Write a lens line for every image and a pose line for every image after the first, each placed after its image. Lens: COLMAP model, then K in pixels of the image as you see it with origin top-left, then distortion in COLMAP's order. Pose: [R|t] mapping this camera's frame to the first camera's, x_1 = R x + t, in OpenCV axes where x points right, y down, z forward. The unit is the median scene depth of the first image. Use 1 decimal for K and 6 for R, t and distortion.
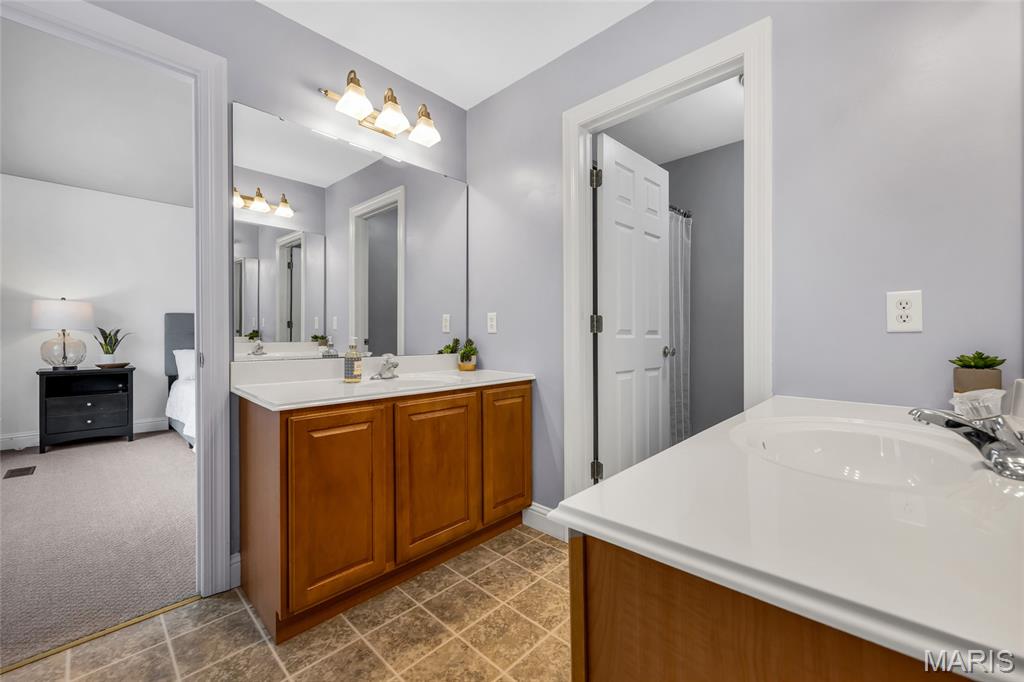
lens RADIAL K [[410.7, 0, 515.1], [0, 410.7, 332.7], [0, 0, 1]] dist [0.002287, 0.000627]
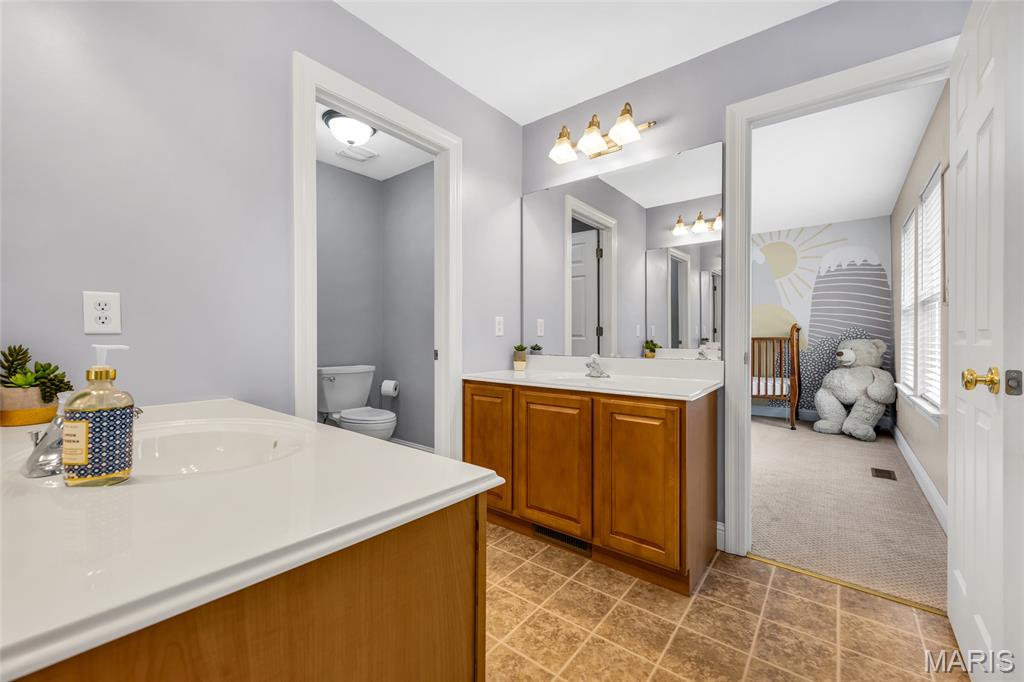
lens RADIAL K [[410.7, 0, 517.7], [0, 410.7, 341.8], [0, 0, 1]] dist [0.002287, 0.000627]
pose [[-0.088501, -0.011860, 0.996005, -1.456943], [-0.005765, 0.999918, 0.011395, 0.002478], [-0.996059, -0.004734, -0.088562, 1.361457]]
